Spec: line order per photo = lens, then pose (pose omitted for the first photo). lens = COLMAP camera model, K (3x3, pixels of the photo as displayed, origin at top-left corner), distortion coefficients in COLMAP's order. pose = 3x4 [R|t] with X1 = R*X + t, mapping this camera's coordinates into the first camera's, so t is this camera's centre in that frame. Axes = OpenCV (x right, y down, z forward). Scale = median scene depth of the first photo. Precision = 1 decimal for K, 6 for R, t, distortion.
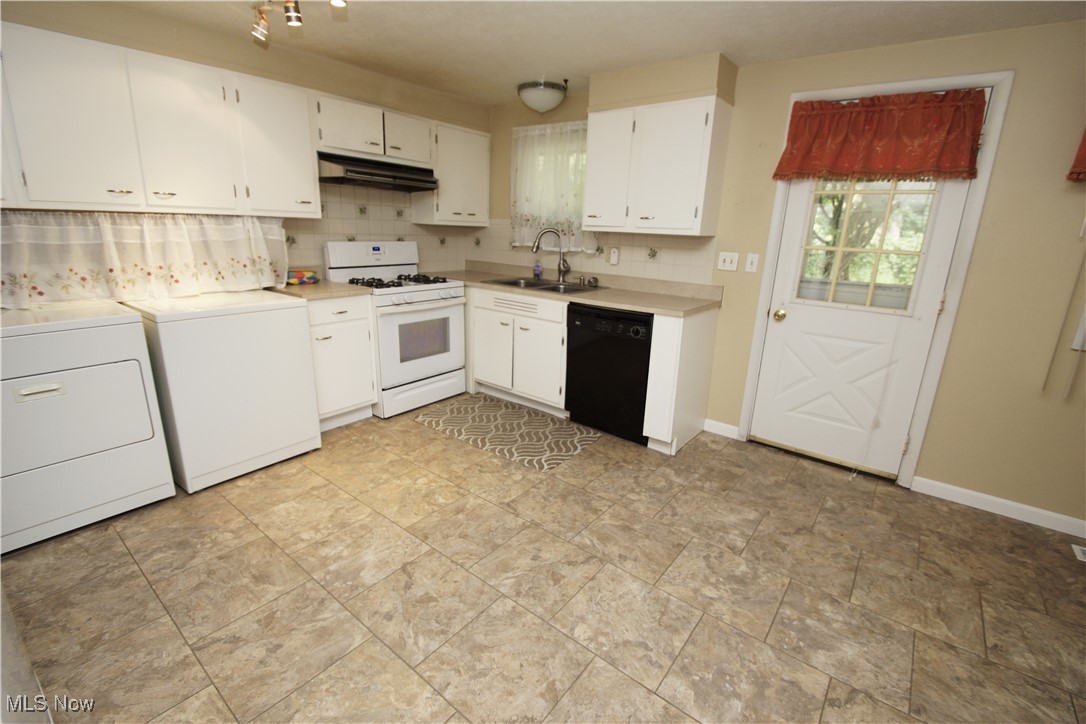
lens RADIAL K [[479.2, 0, 543.2], [0, 479.2, 355.4], [0, 0, 1]] dist [-0.003703, -0.005075]
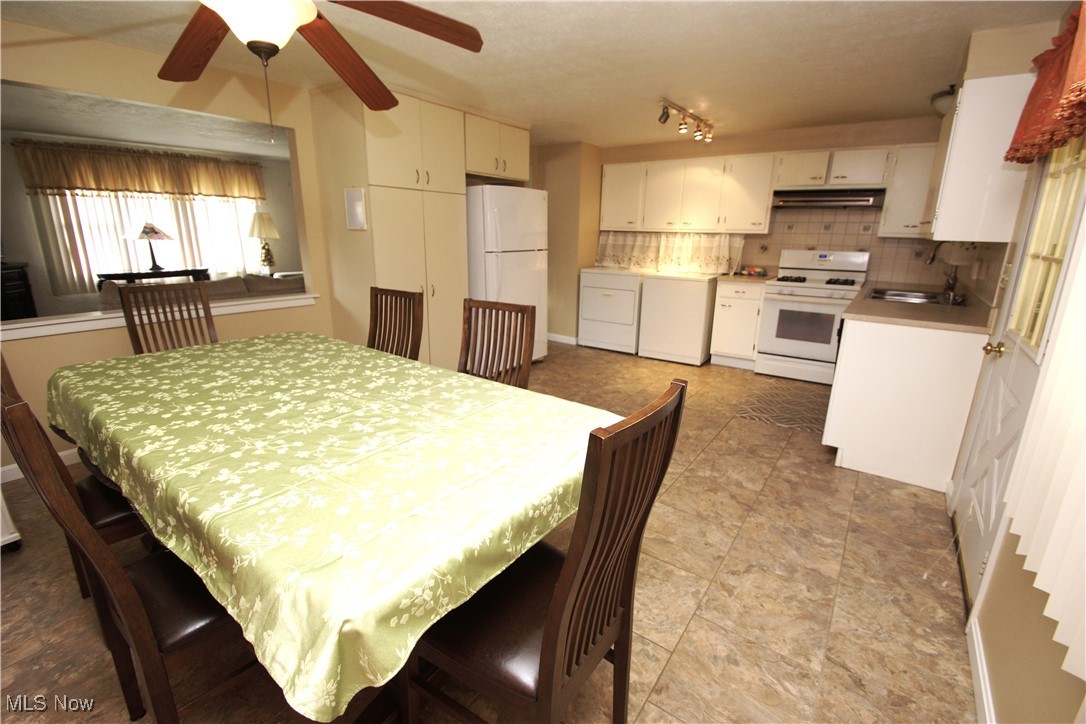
lens RADIAL K [[479.2, 0, 534.7], [0, 479.2, 357.2], [0, 0, 1]] dist [-0.003703, -0.005075]
pose [[0.021138, 0.224120, -0.974332, 1.297285], [-0.269232, 0.939825, 0.210342, -0.043211], [0.962843, 0.257875, 0.080207, 0.311562]]
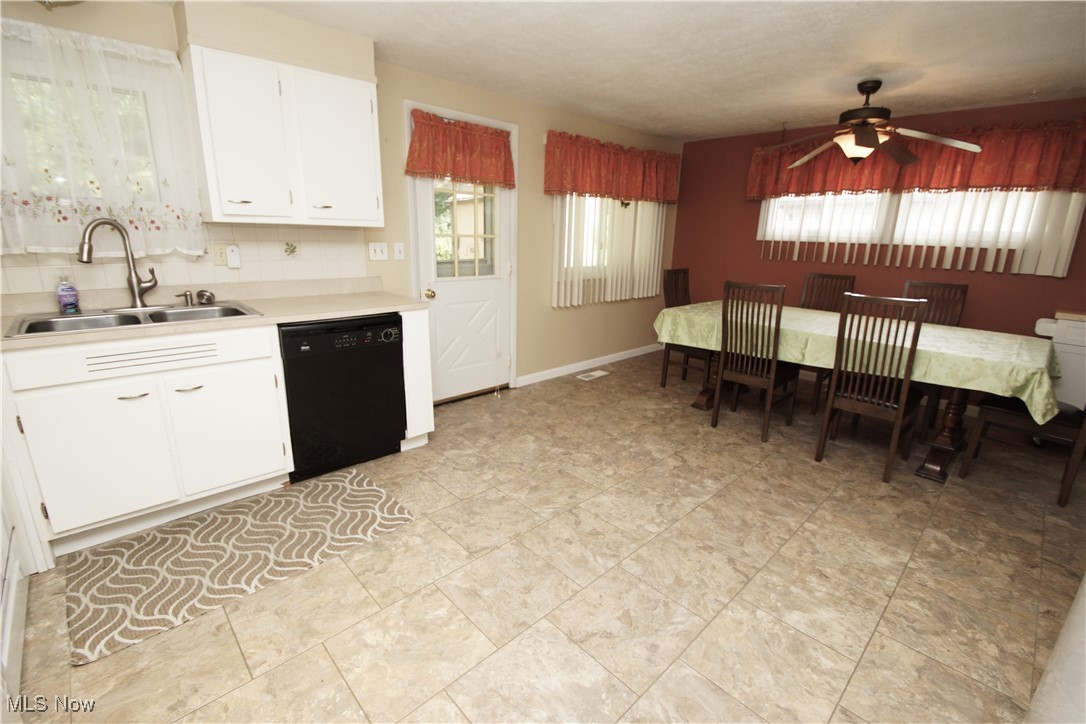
lens RADIAL K [[479.2, 0, 552.0], [0, 479.2, 355.4], [0, 0, 1]] dist [-0.003703, -0.005075]
pose [[0.134029, -0.276066, 0.951748, -0.691113], [0.235036, 0.941865, 0.240100, -0.170263], [-0.962702, 0.191515, 0.191123, 0.574338]]
